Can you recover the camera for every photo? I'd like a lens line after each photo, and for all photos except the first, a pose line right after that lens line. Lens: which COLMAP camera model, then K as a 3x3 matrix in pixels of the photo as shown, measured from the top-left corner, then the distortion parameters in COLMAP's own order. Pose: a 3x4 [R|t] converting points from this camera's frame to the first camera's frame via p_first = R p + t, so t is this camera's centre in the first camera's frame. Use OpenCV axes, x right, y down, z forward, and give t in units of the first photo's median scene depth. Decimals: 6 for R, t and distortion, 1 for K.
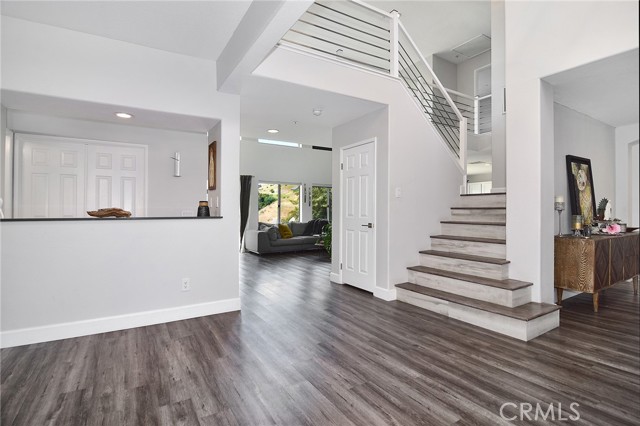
lens RADIAL K [[313.6, 0, 307.3], [0, 313.6, 216.0], [0, 0, 1]] dist [-0.001870, -0.015358]
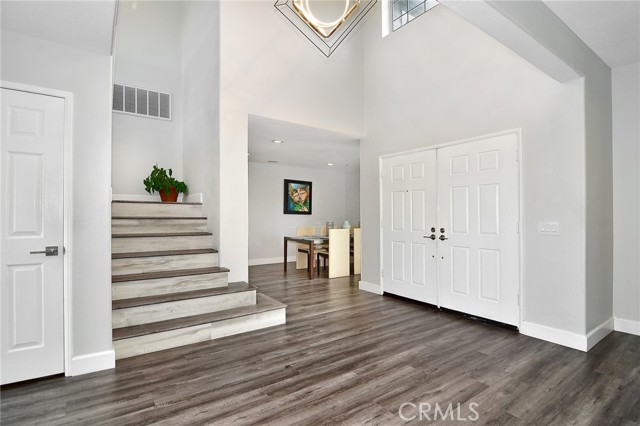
lens RADIAL K [[313.6, 0, 307.3], [0, 313.6, 216.0], [0, 0, 1]] dist [-0.001870, -0.015358]
pose [[-0.079837, 0.003548, 0.996802, -0.615487], [0.014547, 0.999891, -0.002394, -0.036581], [-0.996702, 0.014309, -0.079880, 1.041419]]
